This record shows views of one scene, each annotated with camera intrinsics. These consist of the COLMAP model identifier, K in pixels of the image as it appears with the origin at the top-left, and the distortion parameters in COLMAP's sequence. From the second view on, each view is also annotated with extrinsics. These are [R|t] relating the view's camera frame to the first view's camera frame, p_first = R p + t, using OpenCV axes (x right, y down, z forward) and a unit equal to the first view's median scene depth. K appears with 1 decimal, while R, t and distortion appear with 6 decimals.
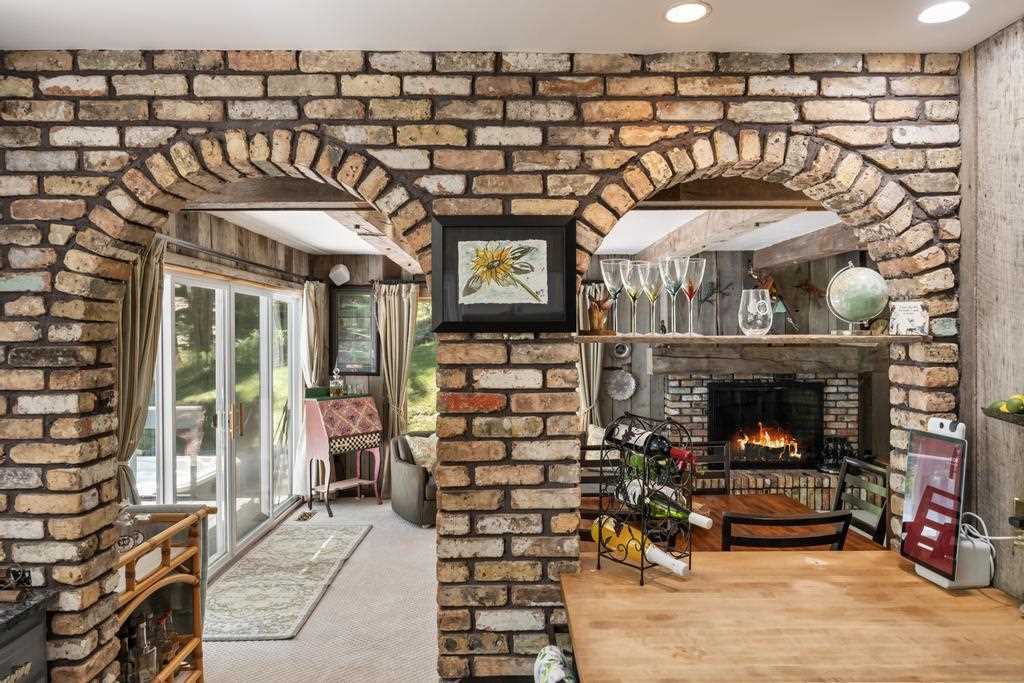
lens RADIAL K [[686.0, 0, 506.0], [0, 686.0, 343.8], [0, 0, 1]] dist [-0.000968, 0.006529]
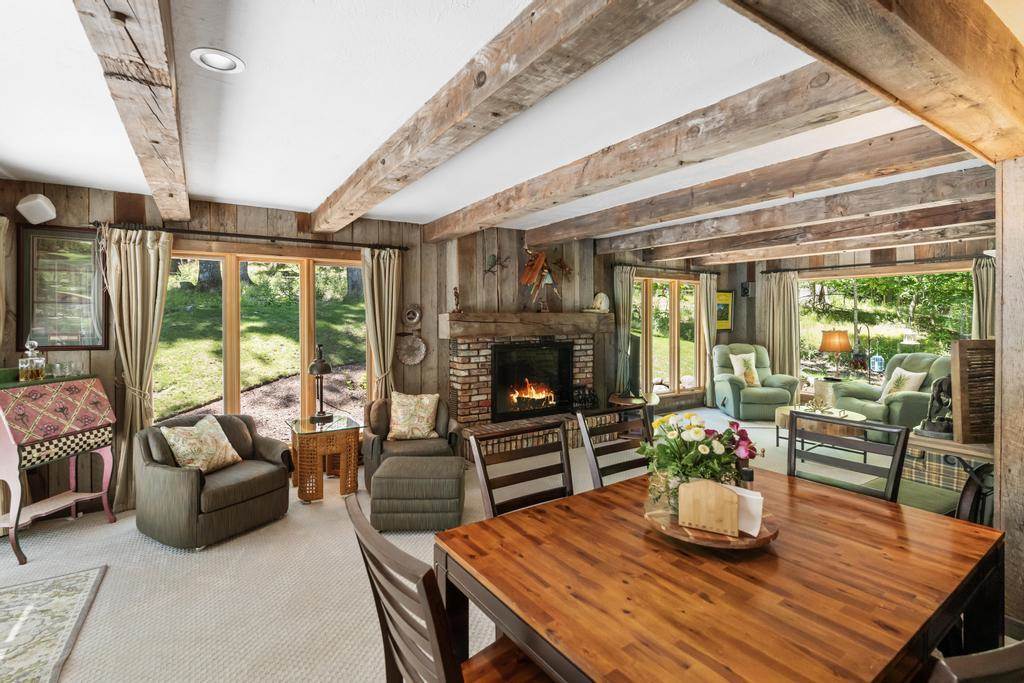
lens RADIAL K [[477.6, 0, 506.7], [0, 477.6, 320.3], [0, 0, 1]] dist [0.000291, 0.000189]
pose [[0.848531, -0.003430, 0.529134, -0.093722], [0.005289, 0.999984, -0.001999, 0.018330], [-0.529119, 0.004495, 0.848536, 0.330101]]
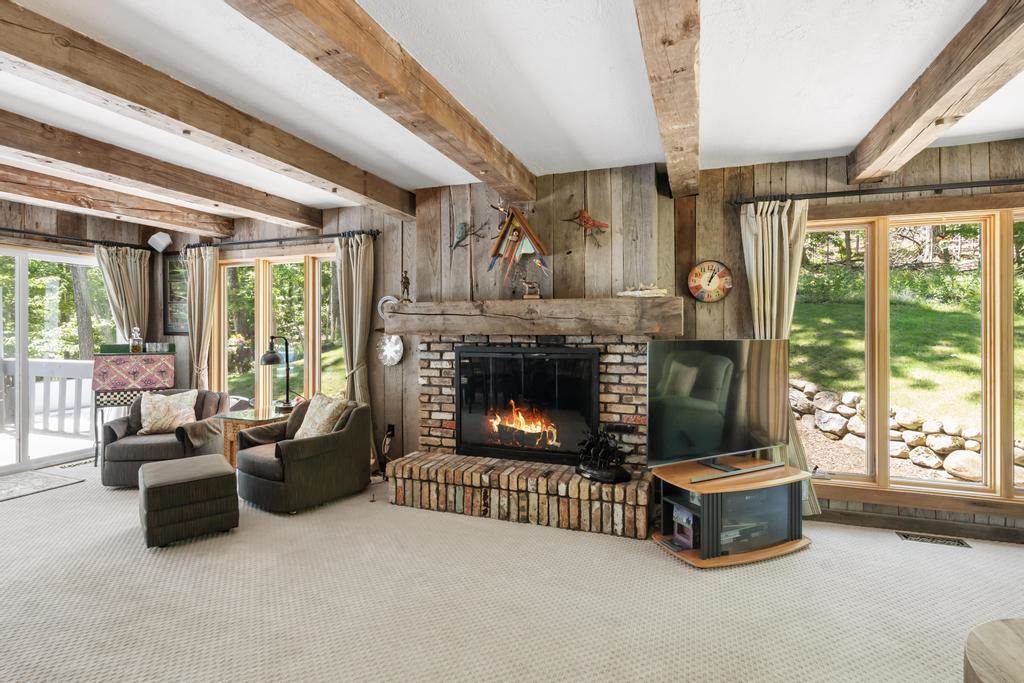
lens RADIAL K [[477.6, 0, 506.1], [0, 477.6, 335.0], [0, 0, 1]] dist [0.000291, 0.000189]
pose [[0.940523, 0.008308, -0.339630, 0.538721], [-0.008714, 0.999962, 0.000330, 0.042452], [0.339620, 0.002649, 0.940559, 0.487223]]
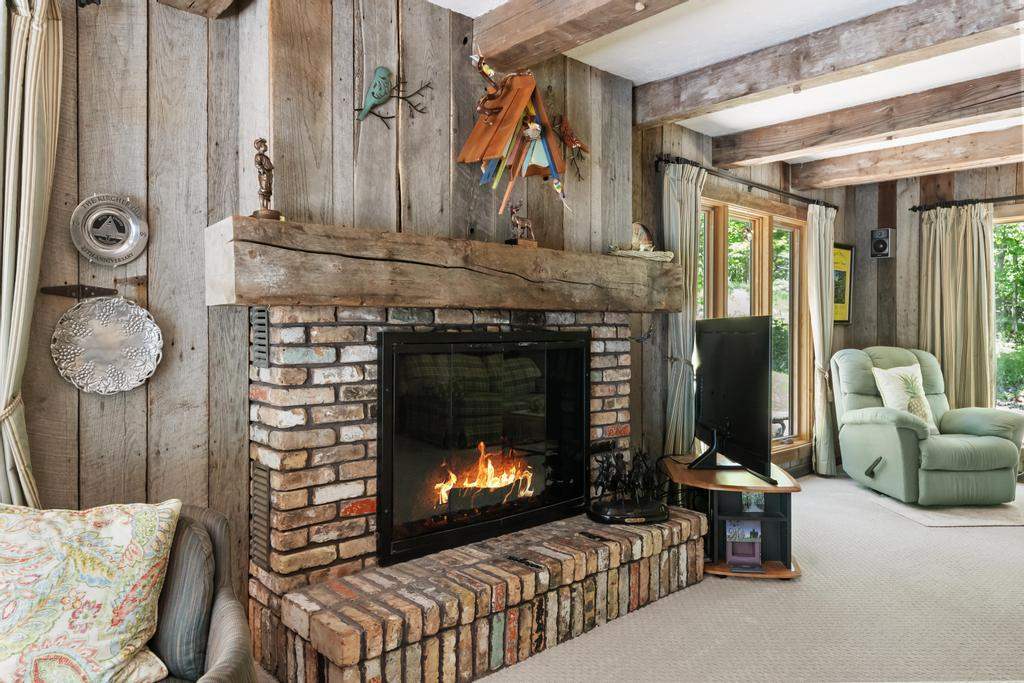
lens RADIAL K [[686.0, 0, 512.9], [0, 686.0, 331.9], [0, 0, 1]] dist [-0.000968, 0.006529]
pose [[0.745805, 0.002032, 0.666162, 0.099914], [0.001516, 0.999988, -0.004748, 0.058106], [-0.666163, 0.004551, 0.745792, 0.671563]]
